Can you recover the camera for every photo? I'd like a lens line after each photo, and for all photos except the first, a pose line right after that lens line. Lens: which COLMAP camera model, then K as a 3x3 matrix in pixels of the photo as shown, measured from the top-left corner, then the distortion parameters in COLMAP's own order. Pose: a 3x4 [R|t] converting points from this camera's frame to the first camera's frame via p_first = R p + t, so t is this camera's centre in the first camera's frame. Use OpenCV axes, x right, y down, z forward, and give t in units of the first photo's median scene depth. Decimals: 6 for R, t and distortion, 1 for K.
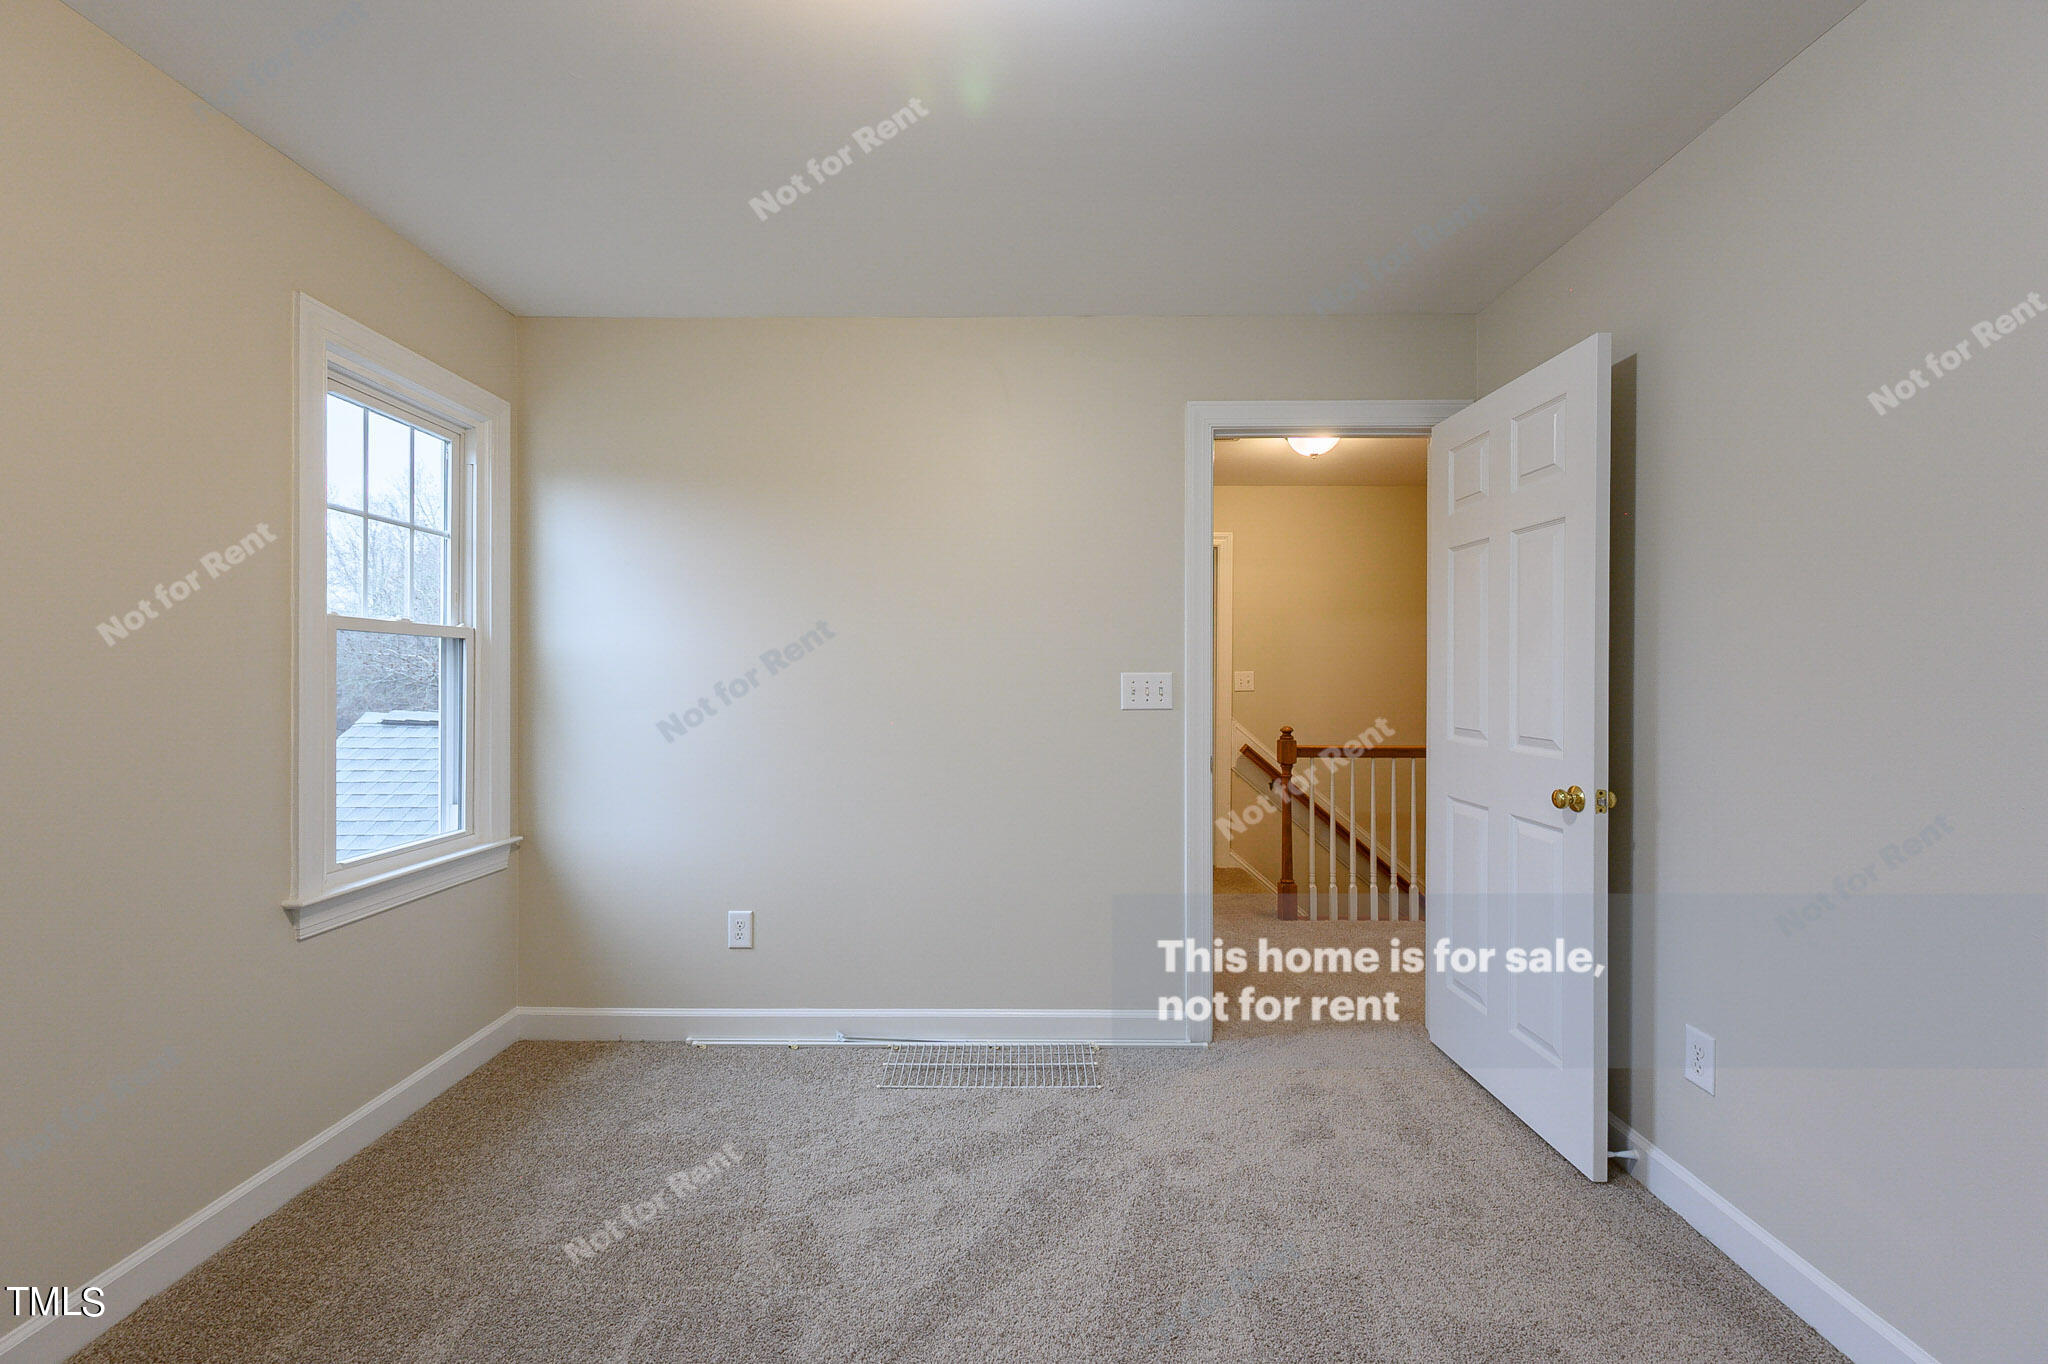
lens RADIAL K [[831.7, 0, 1028.9], [0, 831.7, 676.9], [0, 0, 1]] dist [0.001624, 0.000073]
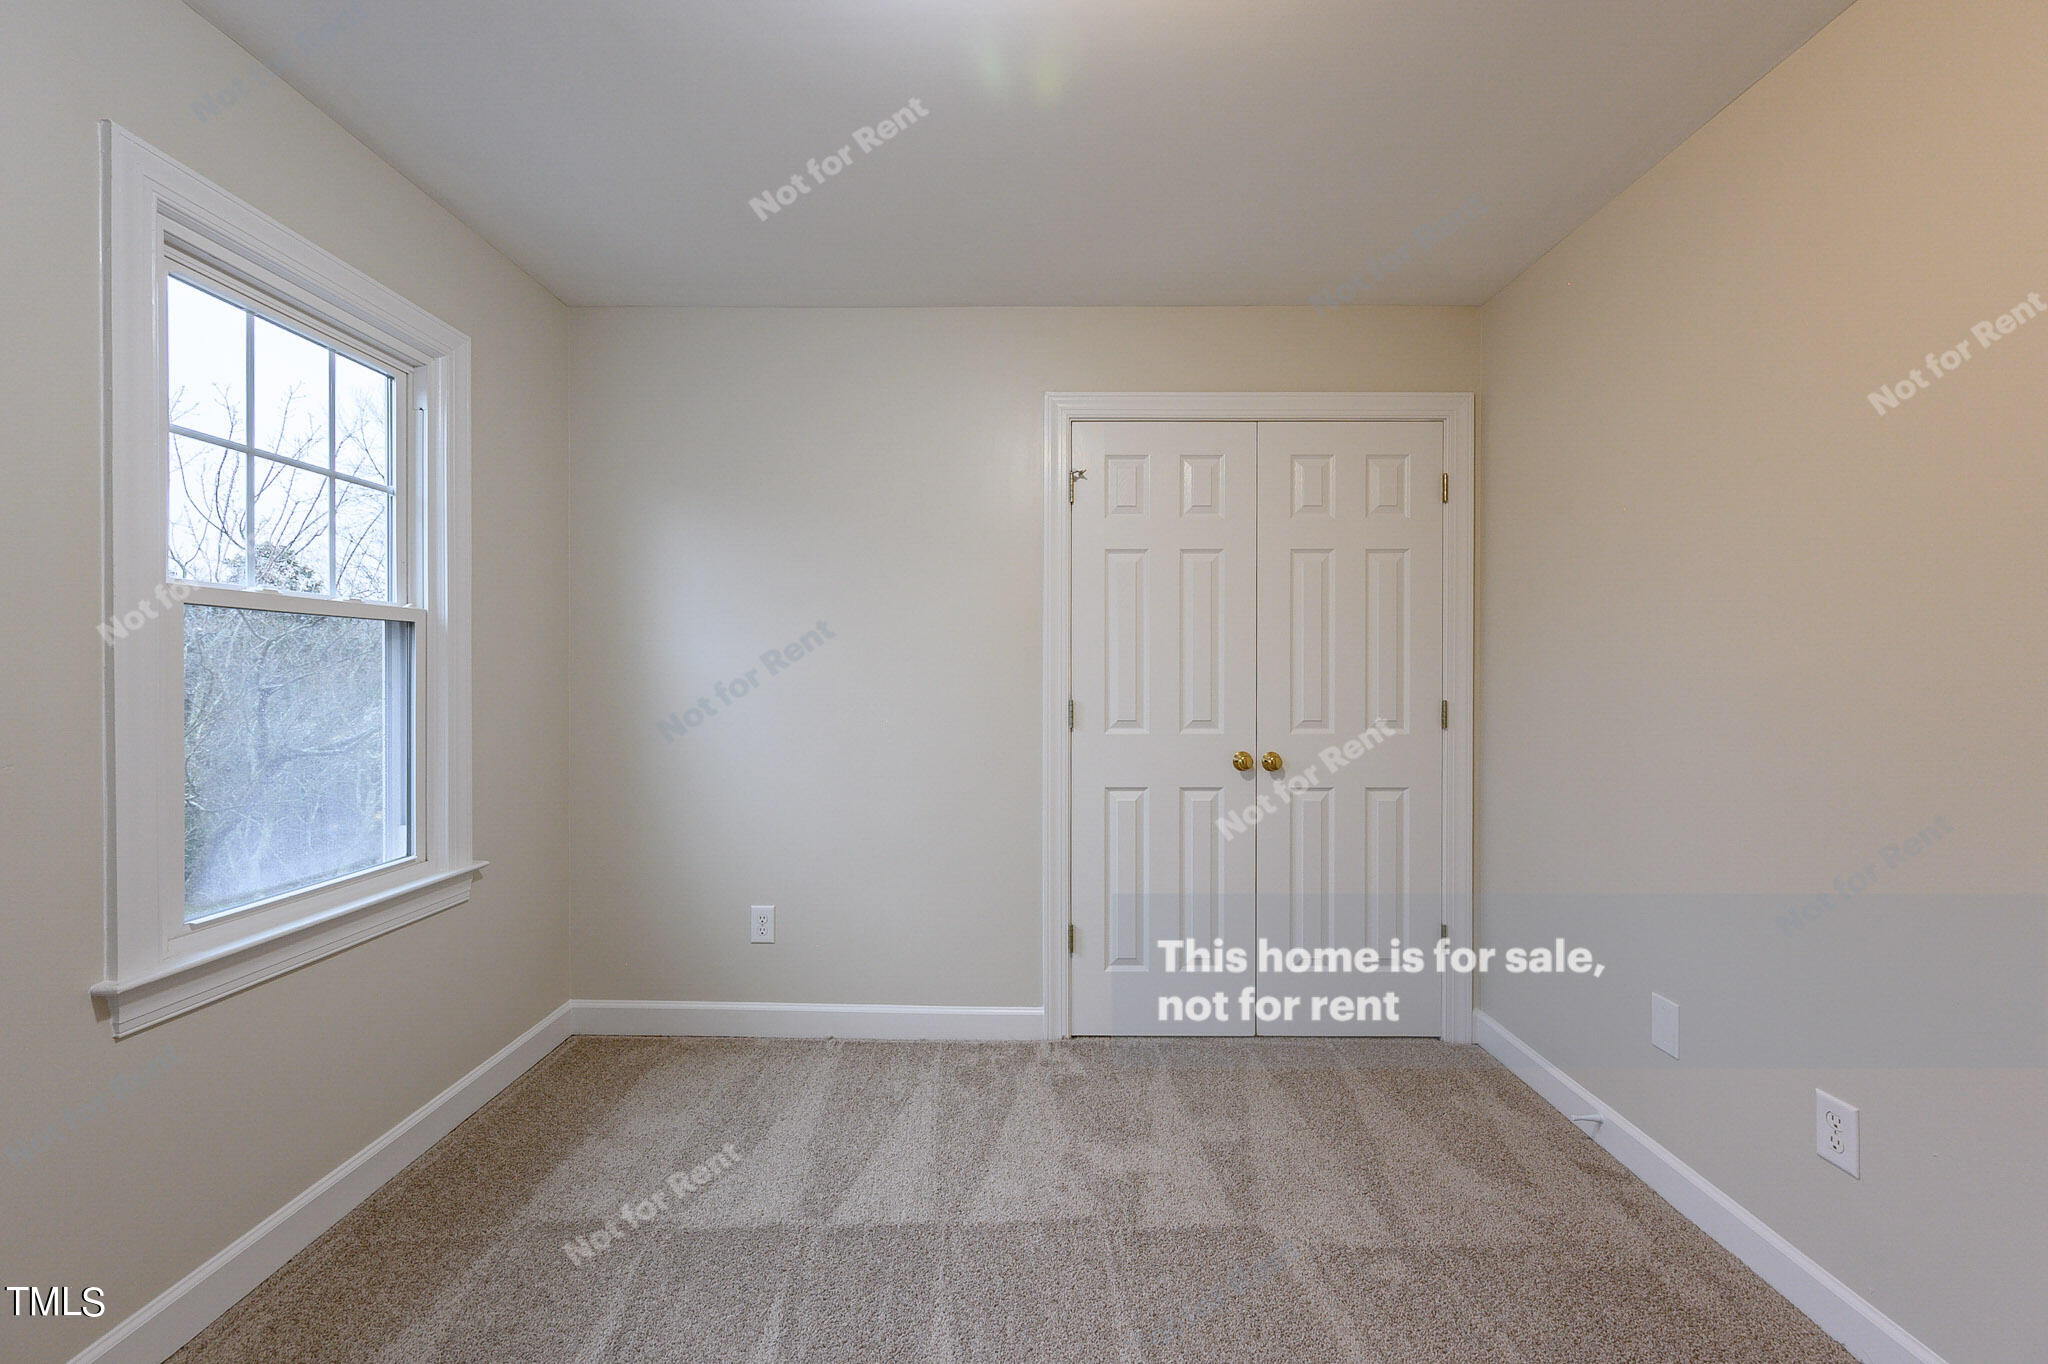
lens RADIAL K [[831.7, 0, 1024.2], [0, 831.7, 681.7], [0, 0, 1]] dist [0.001624, 0.000073]
pose [[0.997754, 0.006272, -0.066691, -0.043979], [-0.005629, 0.999936, 0.009816, -0.000349], [0.066748, -0.009419, 0.997725, 0.264303]]
